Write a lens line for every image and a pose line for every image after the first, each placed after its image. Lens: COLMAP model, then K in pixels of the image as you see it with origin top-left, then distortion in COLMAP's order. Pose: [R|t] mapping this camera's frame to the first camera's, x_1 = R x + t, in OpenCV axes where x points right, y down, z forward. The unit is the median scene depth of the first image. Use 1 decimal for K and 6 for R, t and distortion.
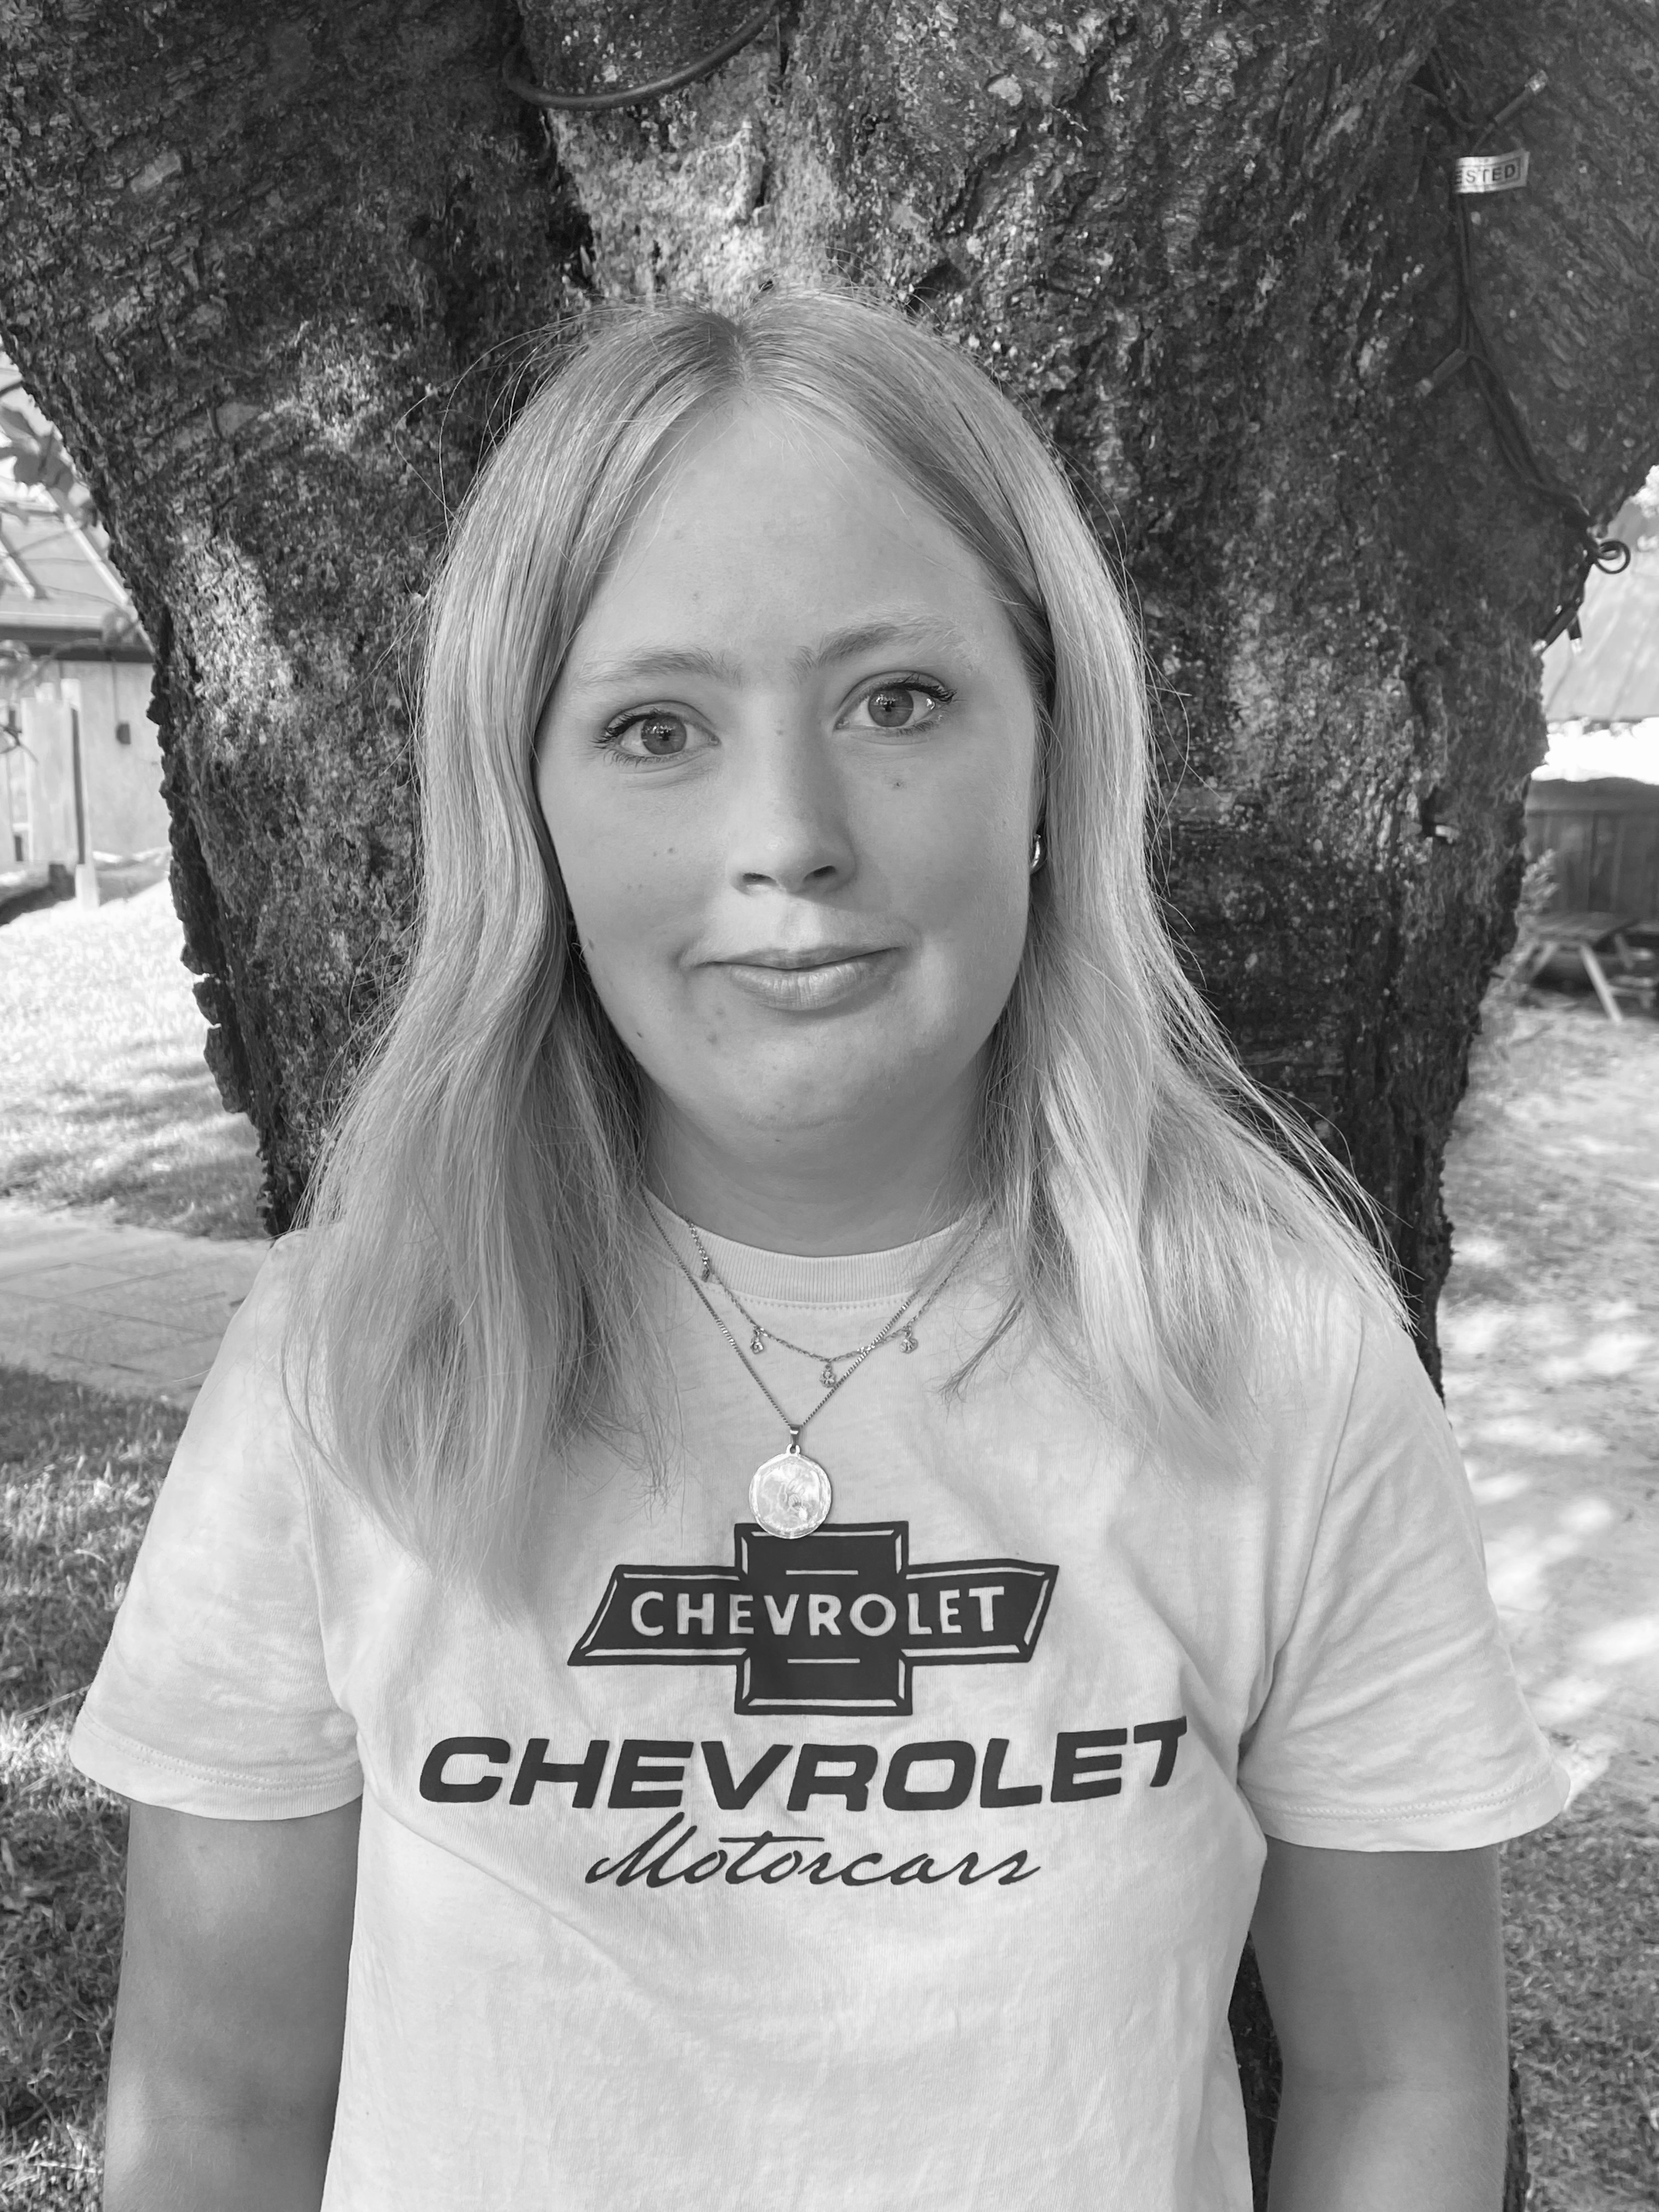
lens RADIAL K [[2185.8, 0, 828.7], [0, 2185.8, 1103.9], [0, 0, 1]] dist [-0.016401, 0.038114]
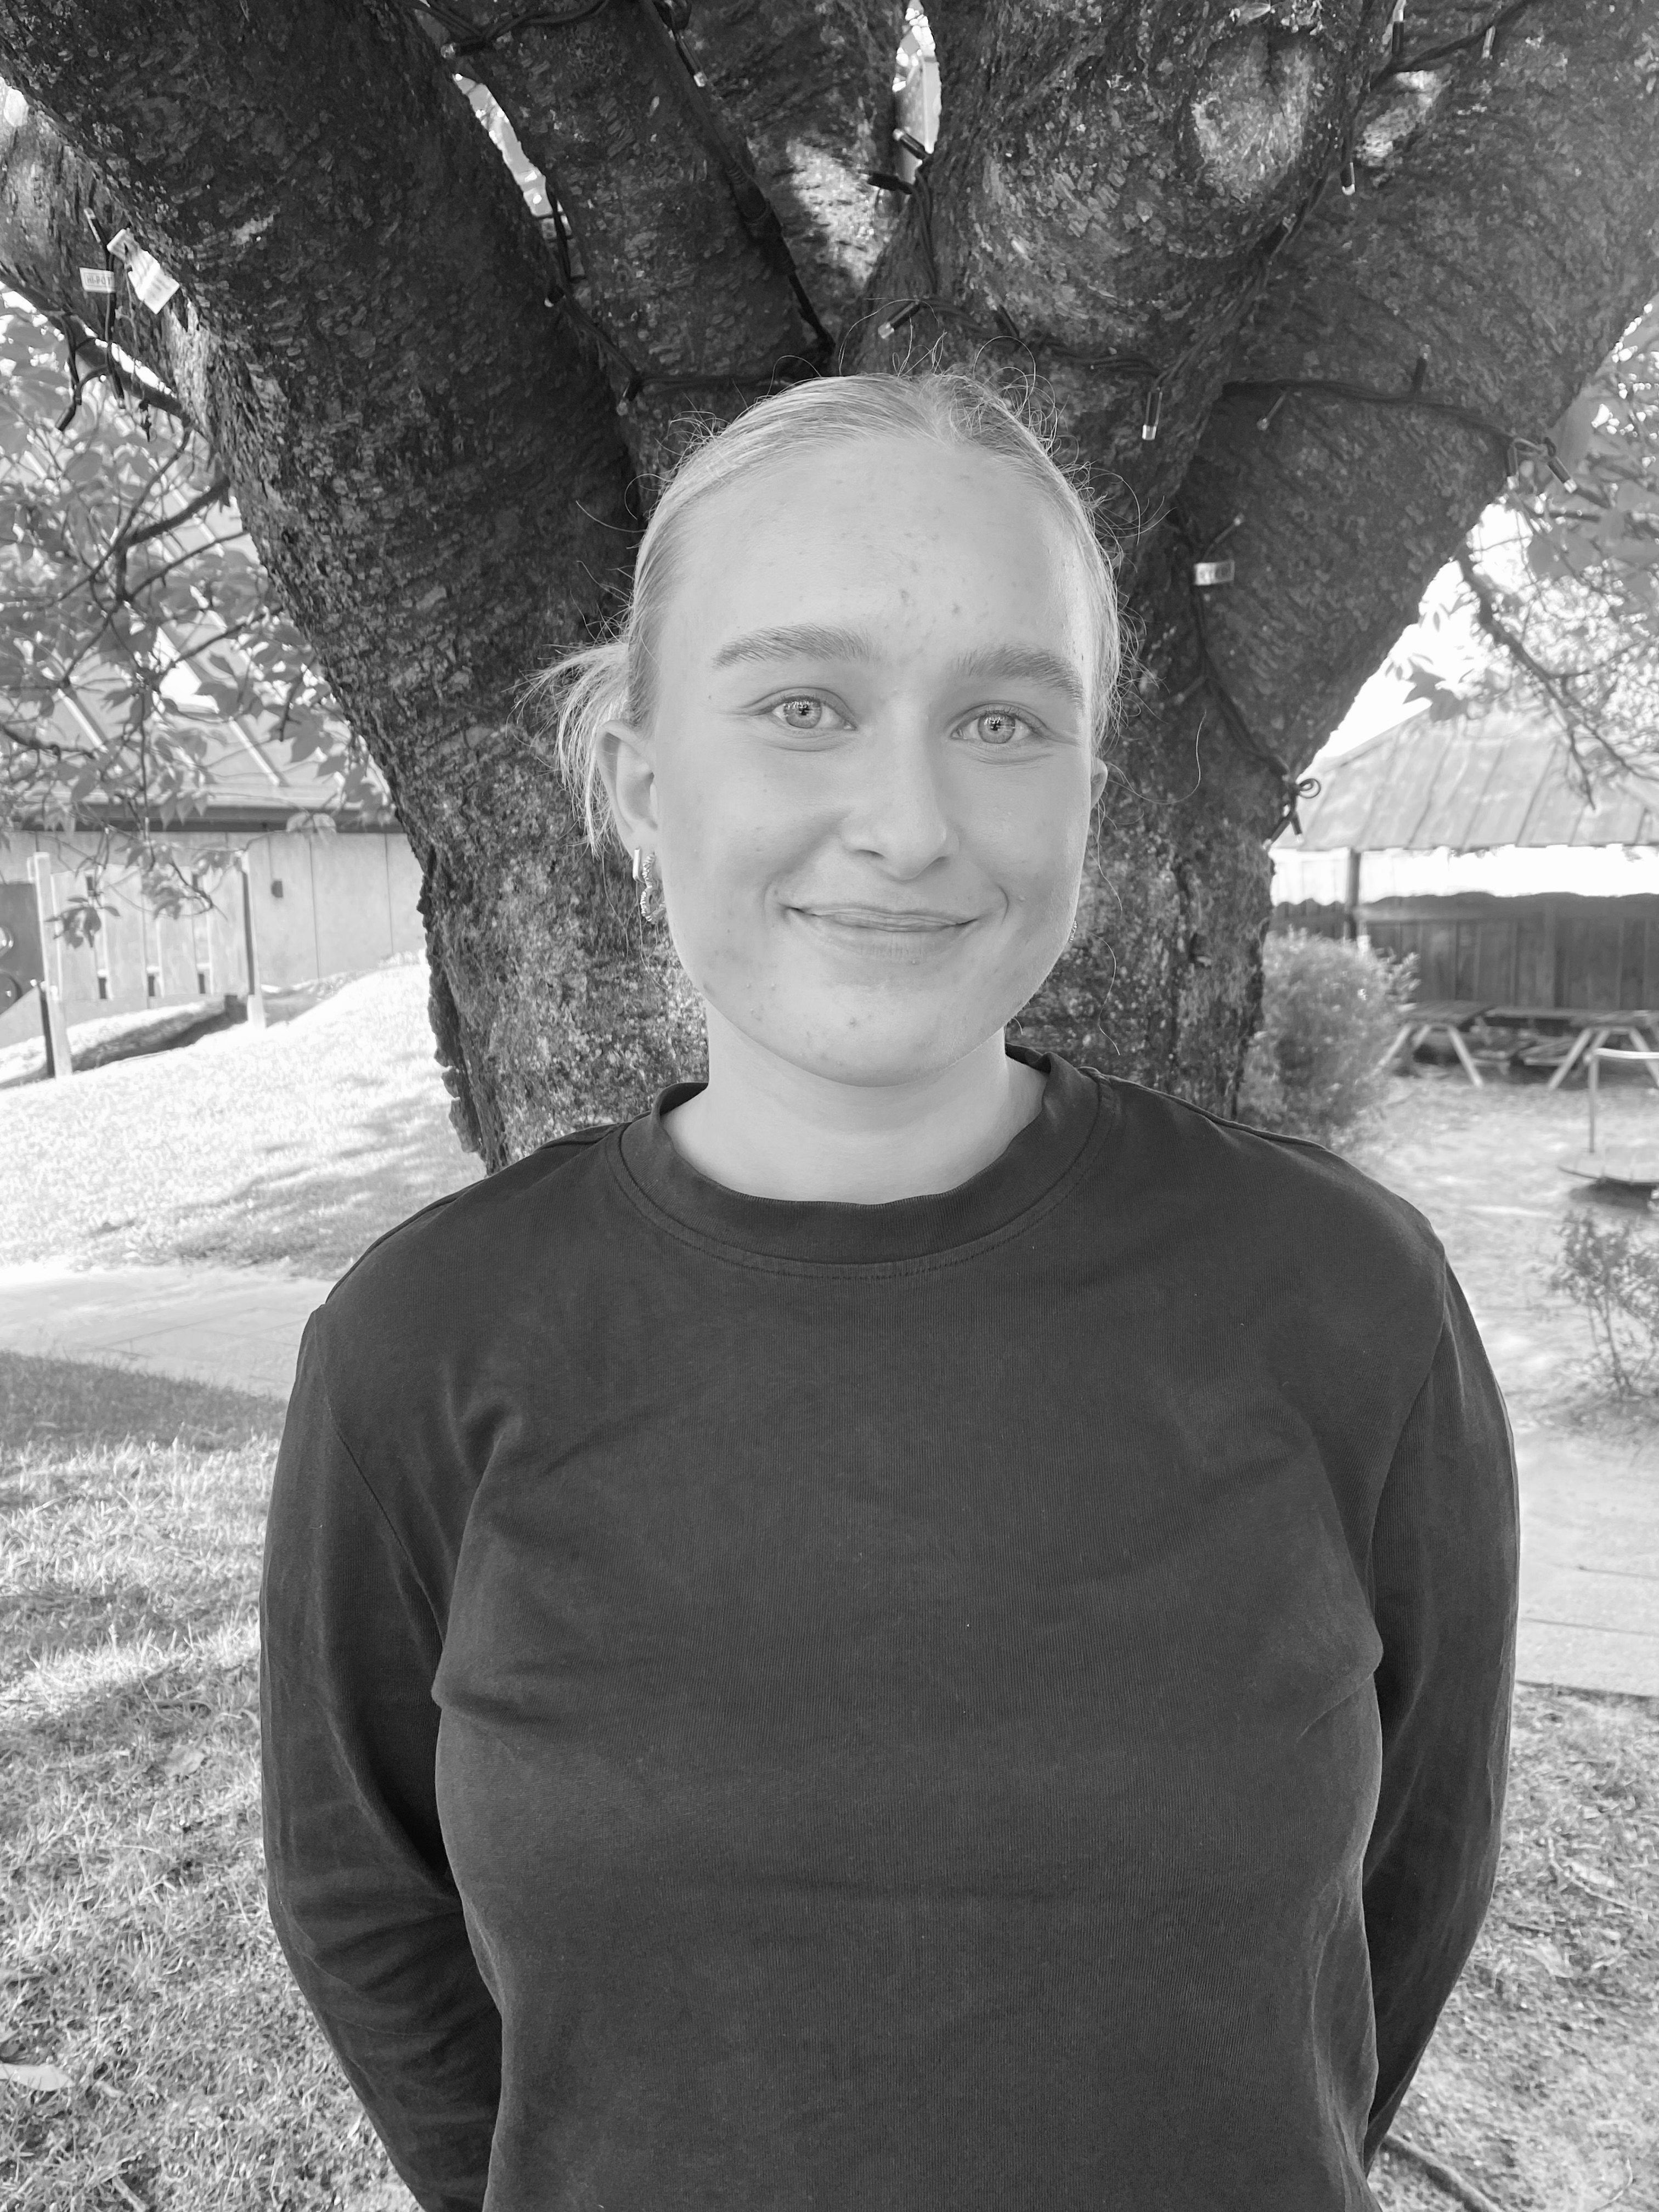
lens RADIAL K [[1785.9, 0, 848.4], [0, 1785.9, 1102.8], [0, 0, 1]] dist [0.007844, -0.000305]
pose [[0.999632, -0.027113, -0.001230, 0.009918], [0.027044, 0.998858, -0.039378, 0.032262], [0.002296, 0.039331, 0.999224, -0.375197]]
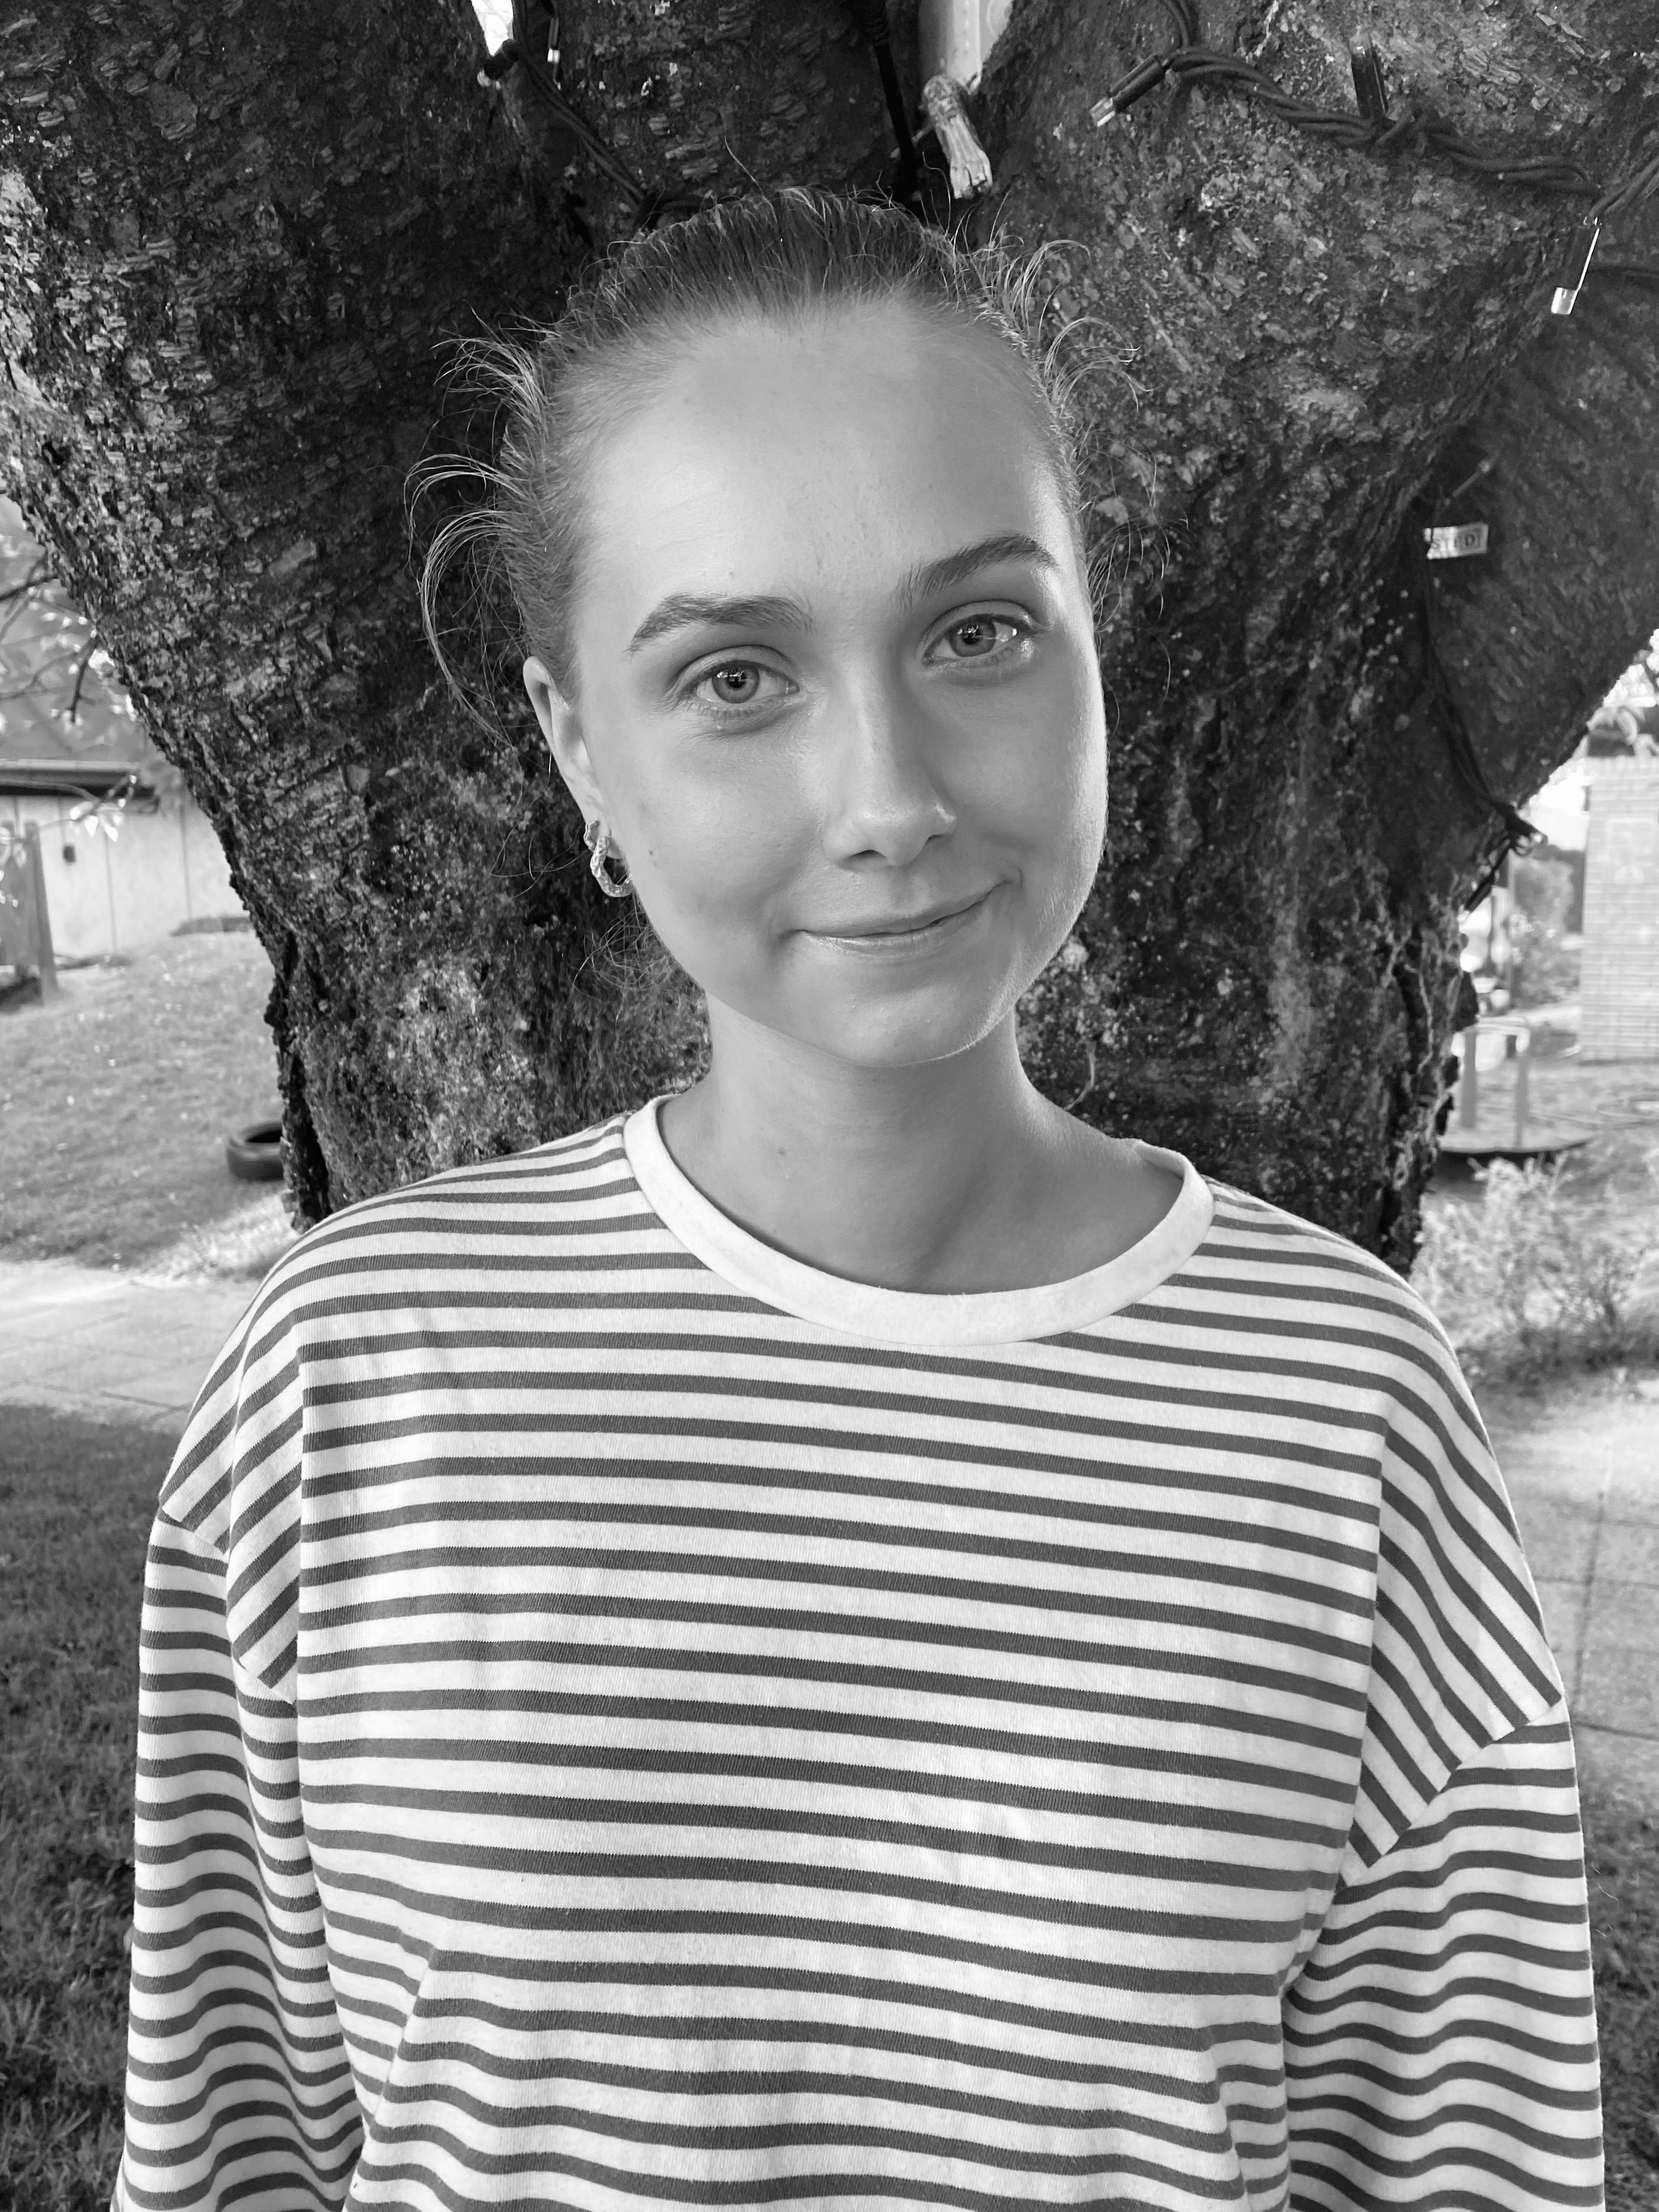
lens RADIAL K [[1687.9, 0, 829.7], [0, 1687.9, 1105.7], [0, 0, 1]] dist [0.001063, 0.013087]
pose [[0.993270, -0.039749, 0.108790, -0.140826], [0.040480, 0.999170, -0.004511, -0.136299], [-0.108520, 0.008884, 0.994055, 0.135430]]
